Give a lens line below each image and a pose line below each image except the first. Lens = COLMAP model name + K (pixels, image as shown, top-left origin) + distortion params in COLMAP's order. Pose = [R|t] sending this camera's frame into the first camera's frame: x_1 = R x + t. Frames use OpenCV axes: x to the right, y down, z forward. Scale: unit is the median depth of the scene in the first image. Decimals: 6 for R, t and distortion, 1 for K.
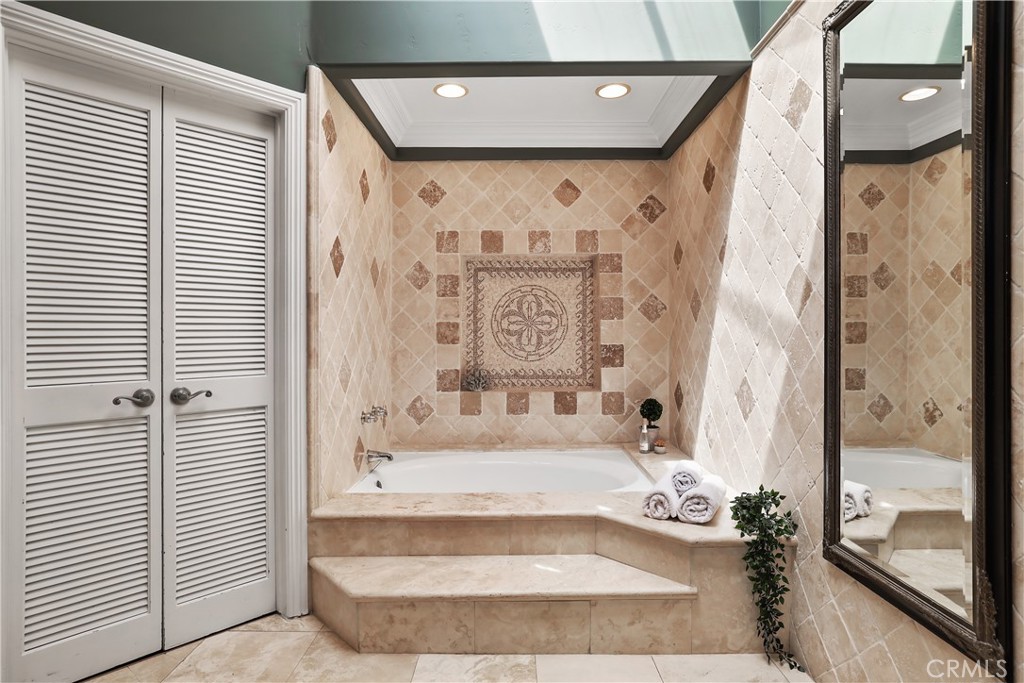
lens RADIAL K [[548.4, 0, 513.0], [0, 548.4, 327.8], [0, 0, 1]] dist [-0.025686, 0.000039]
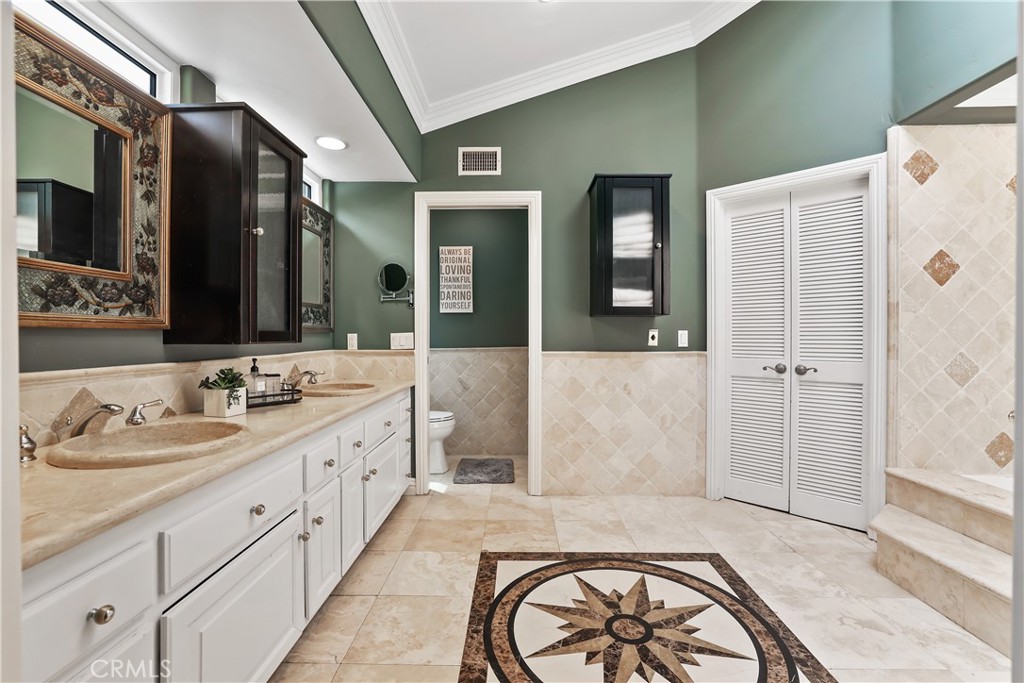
lens RADIAL K [[449.6, 0, 512.0], [0, 449.6, 341.5], [0, 0, 1]] dist [-0.045799, 0.016738]
pose [[-0.006157, 0.015492, -0.999861, 0.716480], [0.004058, 0.999872, 0.015467, 0.011081], [0.999973, -0.003962, -0.006219, 0.098880]]
